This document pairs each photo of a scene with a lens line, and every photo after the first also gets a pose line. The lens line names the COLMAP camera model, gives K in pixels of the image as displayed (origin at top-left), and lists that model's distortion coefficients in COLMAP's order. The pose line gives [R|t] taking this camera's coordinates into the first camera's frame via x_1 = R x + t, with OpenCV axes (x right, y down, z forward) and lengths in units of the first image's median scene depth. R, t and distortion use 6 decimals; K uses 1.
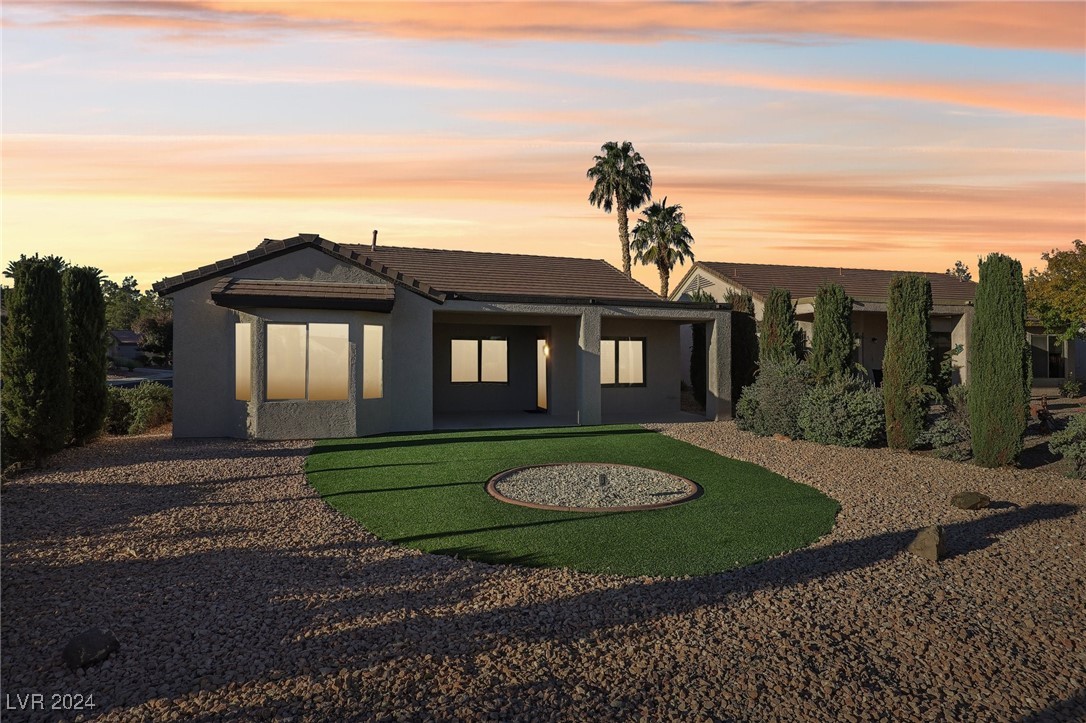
lens RADIAL K [[534.0, 0, 543.0], [0, 534.0, 361.5], [0, 0, 1]] dist [-0.025816, 0.000084]
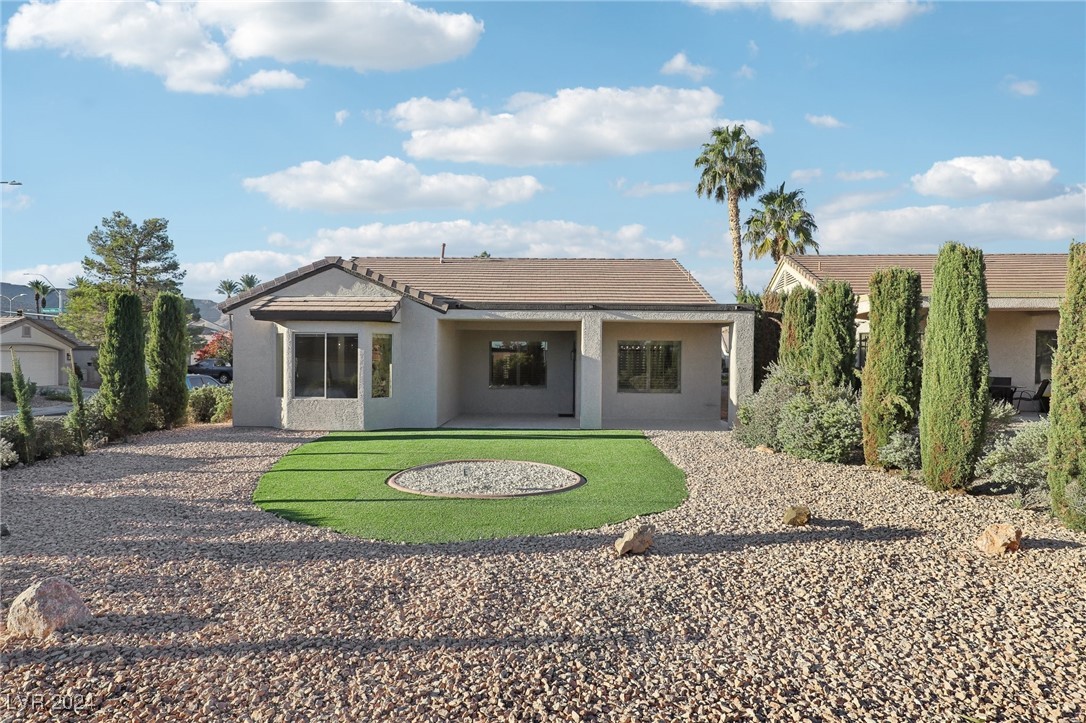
lens RADIAL K [[564.2, 0, 543.0], [0, 564.2, 372.8], [0, 0, 1]] dist [-0.022520, -0.000228]
pose [[0.955636, 0.007322, -0.294458, 0.351886], [-0.003777, 0.999913, 0.012606, -0.000943], [0.294525, -0.010934, 0.955581, -0.049348]]
